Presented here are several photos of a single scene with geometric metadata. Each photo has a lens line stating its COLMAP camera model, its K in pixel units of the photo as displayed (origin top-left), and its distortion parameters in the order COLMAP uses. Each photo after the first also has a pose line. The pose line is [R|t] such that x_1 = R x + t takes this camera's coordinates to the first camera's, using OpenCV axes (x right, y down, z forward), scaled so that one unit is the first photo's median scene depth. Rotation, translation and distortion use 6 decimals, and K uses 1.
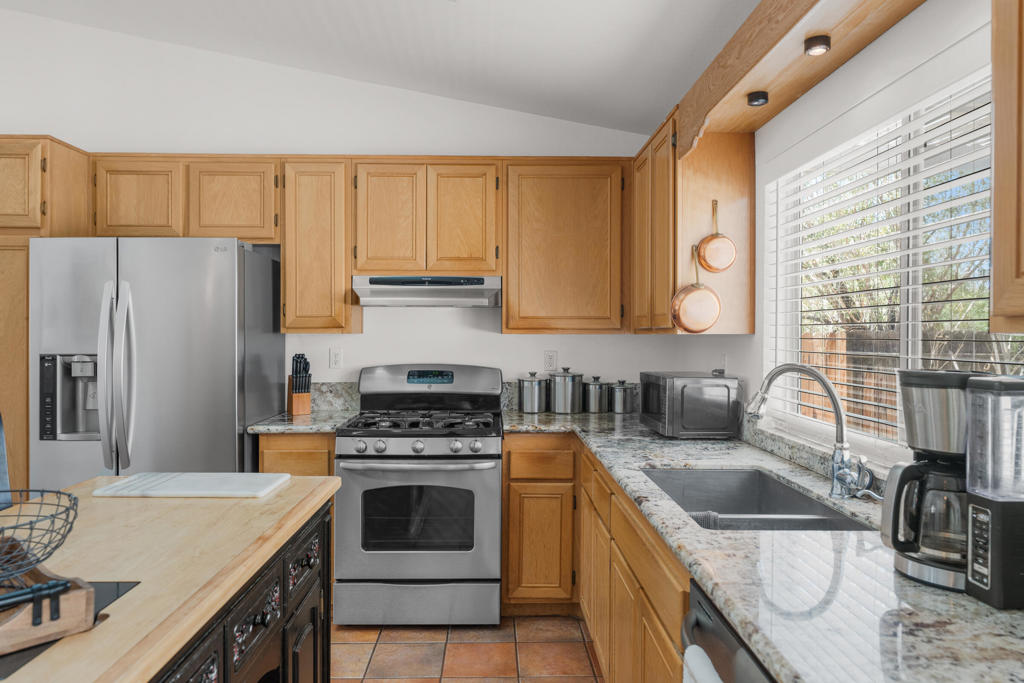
lens RADIAL K [[680.7, 0, 509.3], [0, 680.7, 340.6], [0, 0, 1]] dist [0.002011, 0.000465]
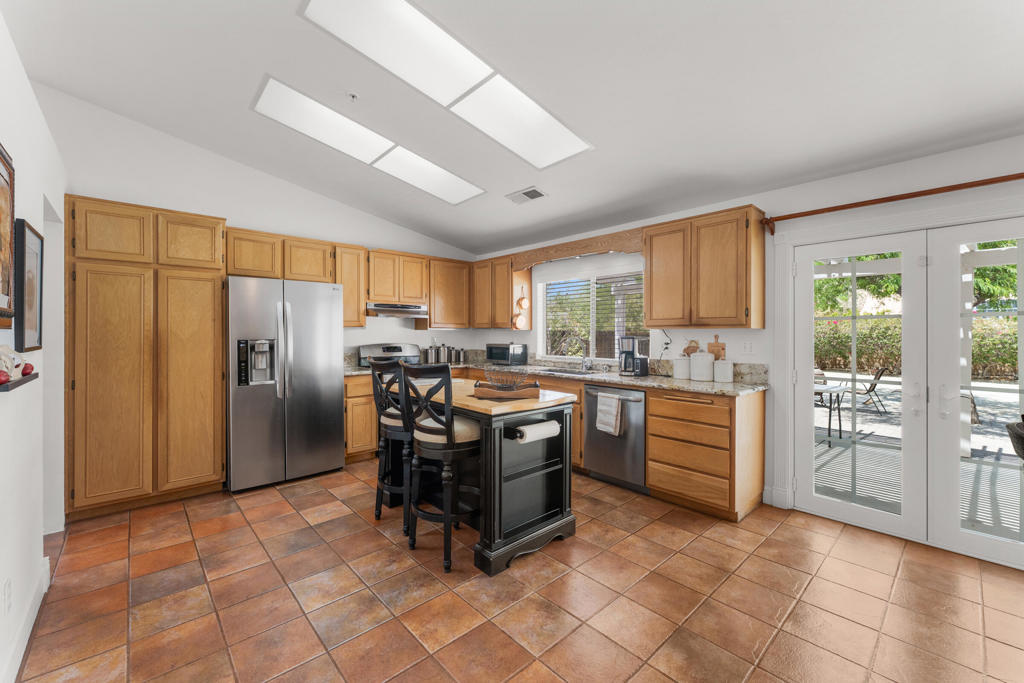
lens RADIAL K [[413.0, 0, 509.8], [0, 413.0, 332.3], [0, 0, 1]] dist [-0.000264, -0.000022]
pose [[0.752391, -0.000747, 0.658716, -0.755728], [0.006717, 0.999956, -0.006538, 0.010501], [-0.658682, 0.009344, 0.752363, -0.283137]]
